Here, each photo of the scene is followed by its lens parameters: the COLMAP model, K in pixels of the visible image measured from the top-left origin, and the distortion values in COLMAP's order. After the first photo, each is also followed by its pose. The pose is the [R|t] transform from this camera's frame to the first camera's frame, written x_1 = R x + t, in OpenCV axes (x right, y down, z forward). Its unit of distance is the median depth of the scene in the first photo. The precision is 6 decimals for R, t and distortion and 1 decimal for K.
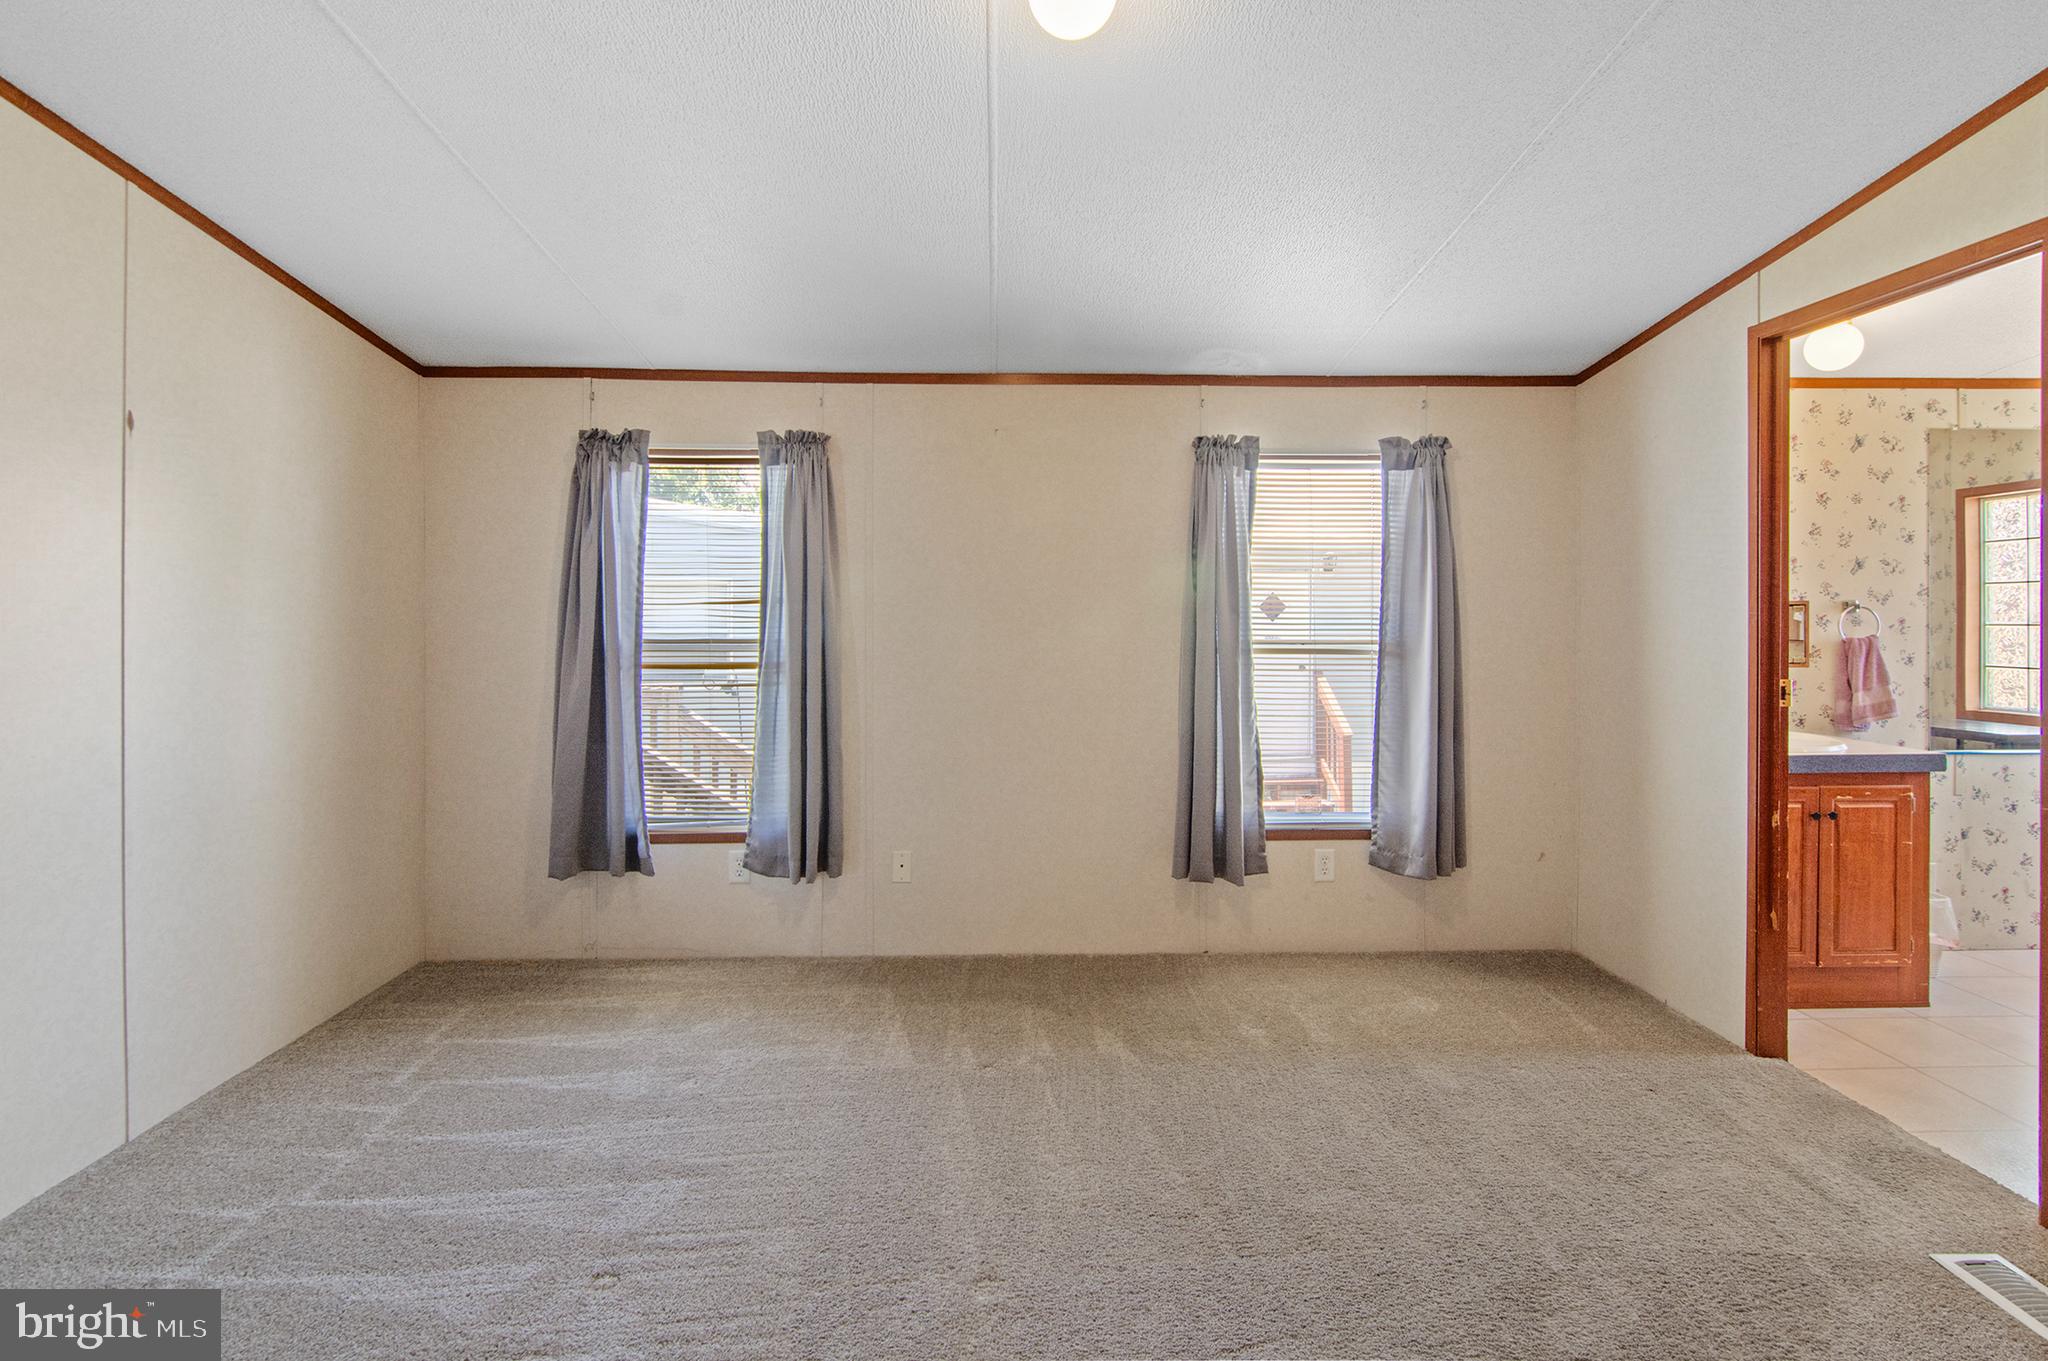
lens RADIAL K [[1011.0, 0, 1057.4], [0, 1011.0, 618.0], [0, 0, 1]] dist [-0.002298, -0.004716]
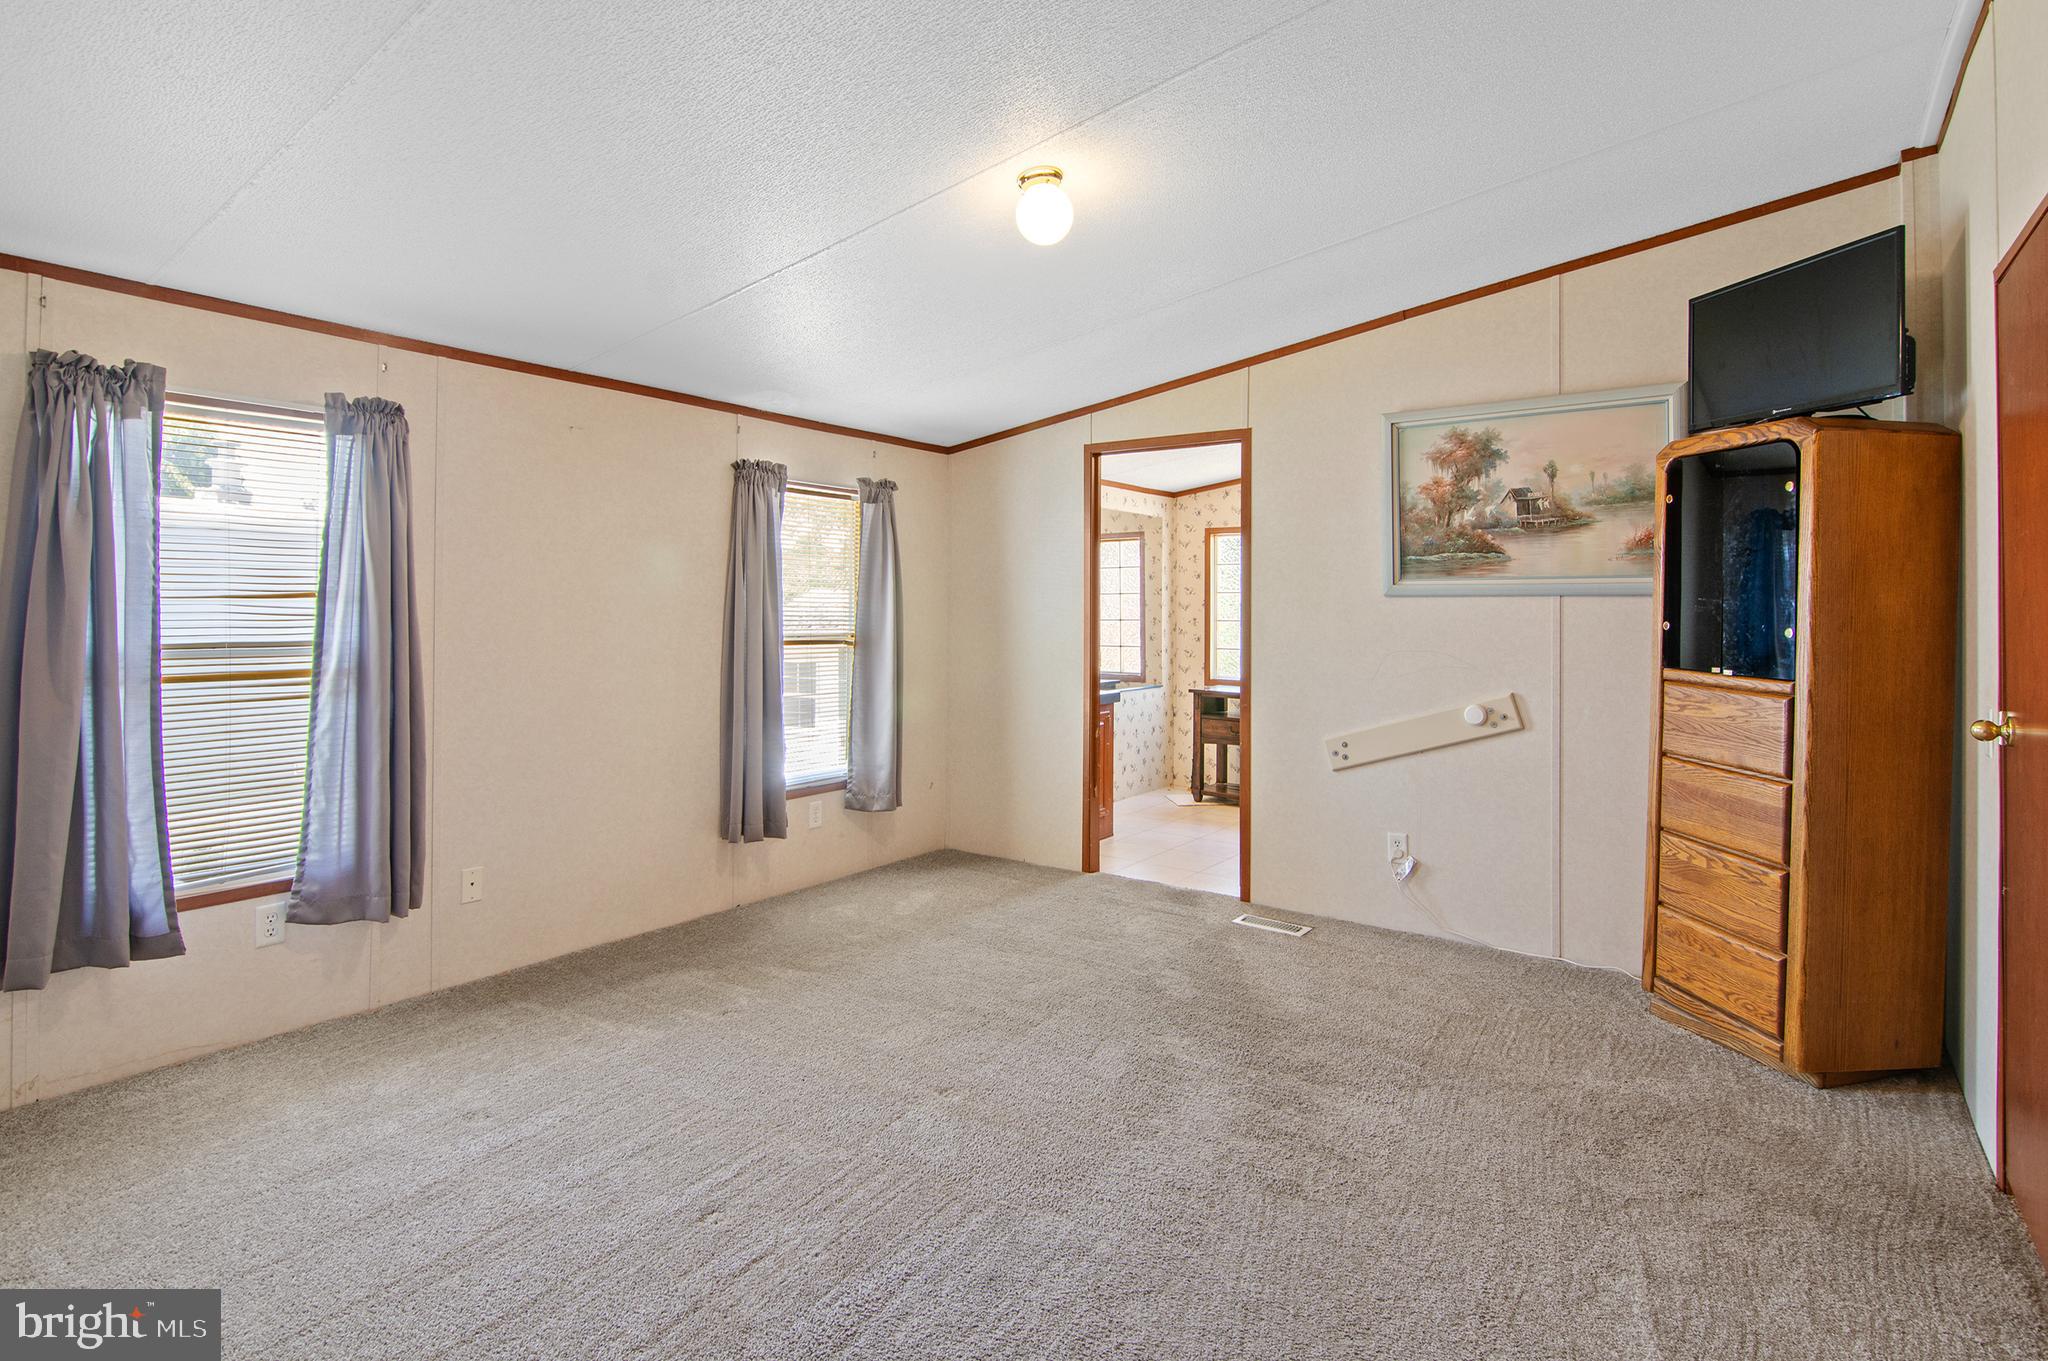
lens RADIAL K [[1011.0, 0, 1059.3], [0, 1011.0, 602.8], [0, 0, 1]] dist [-0.002298, -0.004716]
pose [[0.593940, 0.011554, 0.804426, -0.568269], [-0.006764, 0.999933, -0.009369, -0.006550], [-0.804481, 0.000124, 0.593979, 0.018204]]
